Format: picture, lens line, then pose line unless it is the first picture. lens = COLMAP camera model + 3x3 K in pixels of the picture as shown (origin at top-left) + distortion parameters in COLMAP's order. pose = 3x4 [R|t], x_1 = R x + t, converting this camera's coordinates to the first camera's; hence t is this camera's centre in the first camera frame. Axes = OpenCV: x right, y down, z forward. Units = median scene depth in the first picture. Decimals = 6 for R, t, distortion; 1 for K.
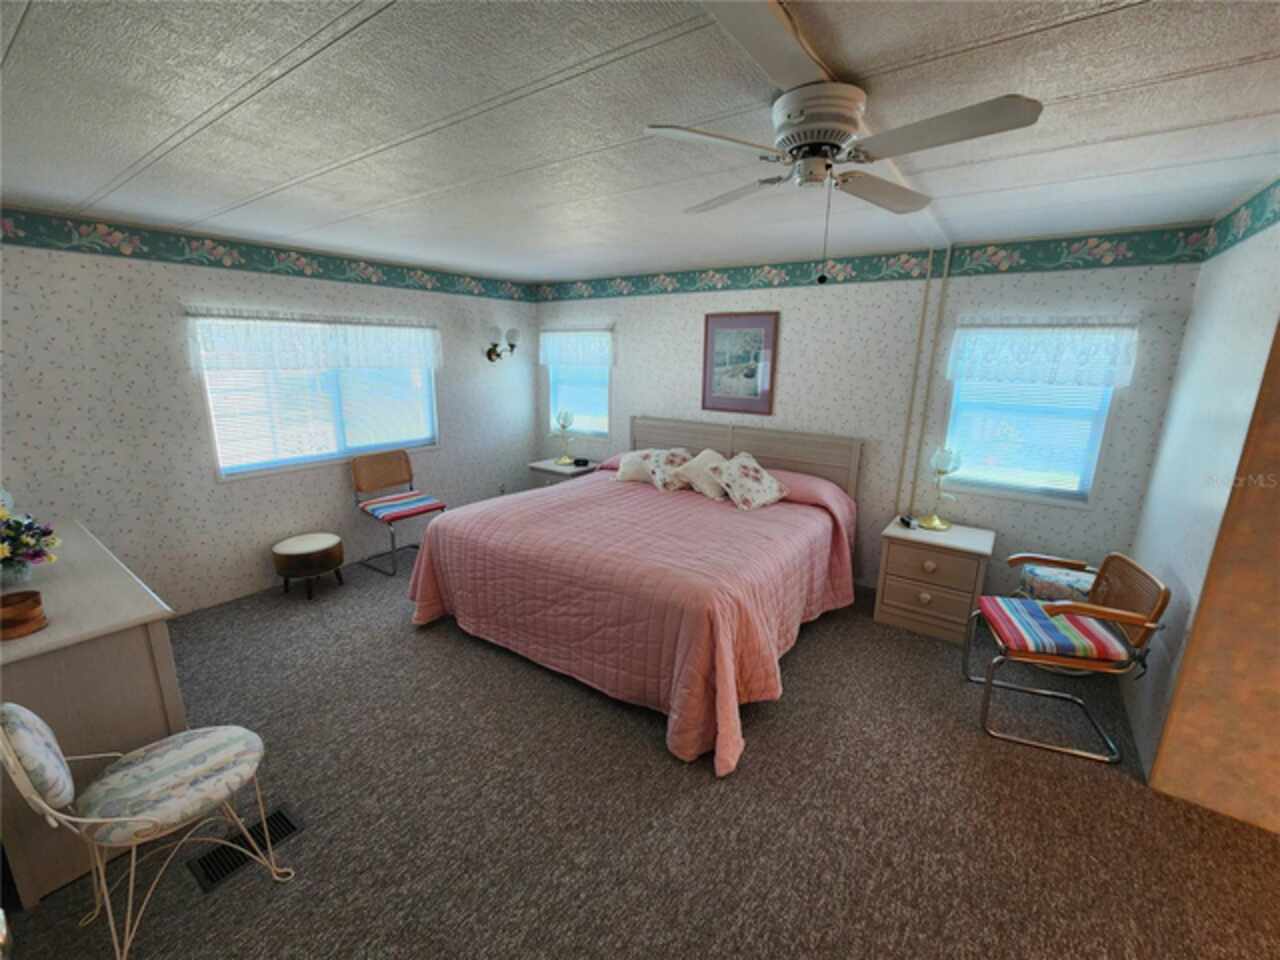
lens RADIAL K [[527.6, 0, 643.7], [0, 527.6, 479.0], [0, 0, 1]] dist [0.000882, 0.000906]
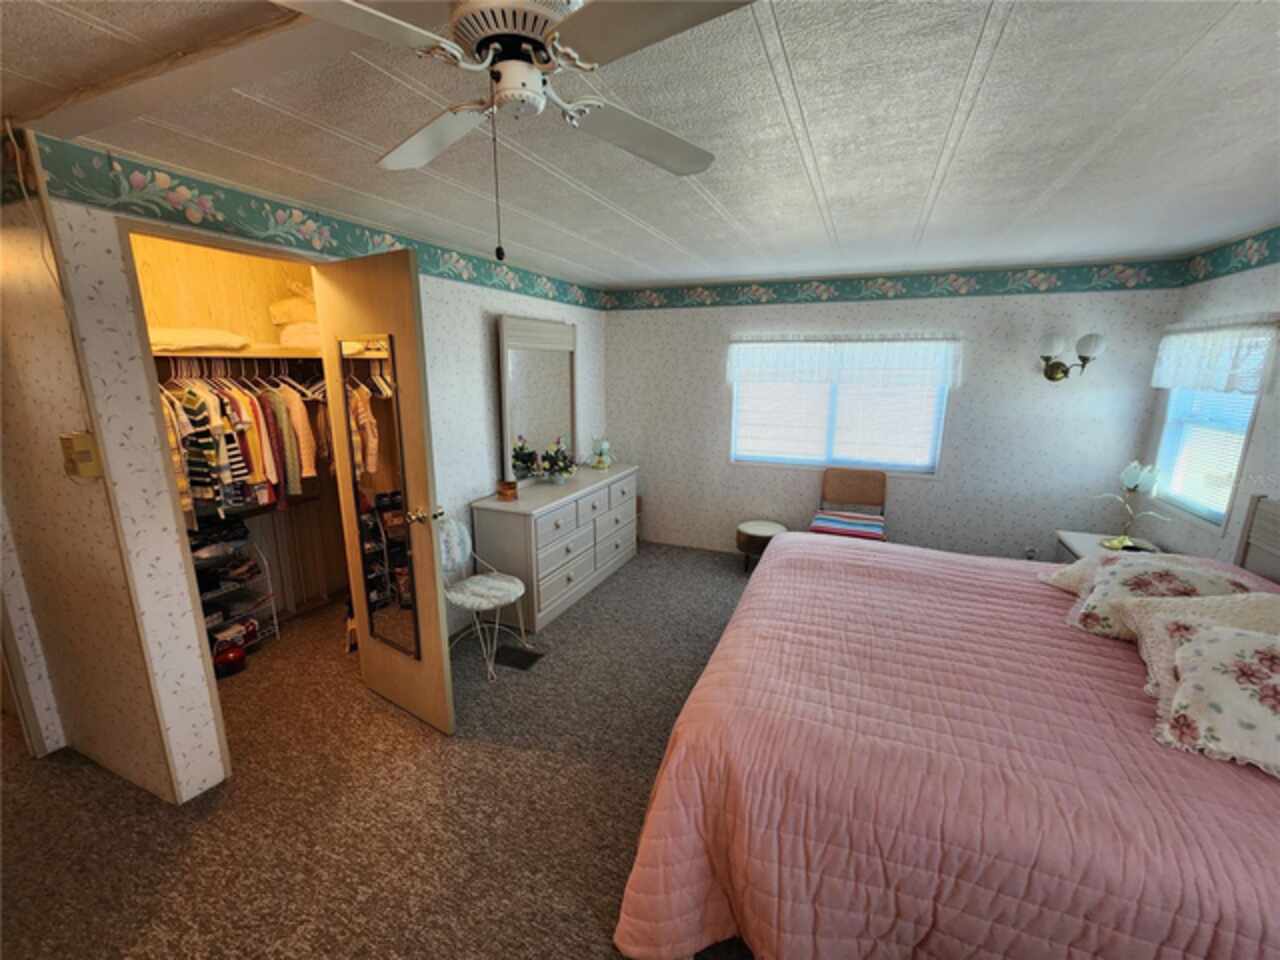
lens RADIAL K [[527.6, 0, 640.4], [0, 527.6, 479.4], [0, 0, 1]] dist [0.000882, 0.000906]
pose [[0.223006, 0.197906, -0.954516, 0.380696], [-0.226785, 0.962841, 0.146648, -0.088820], [0.948070, 0.183766, 0.259601, 0.379572]]
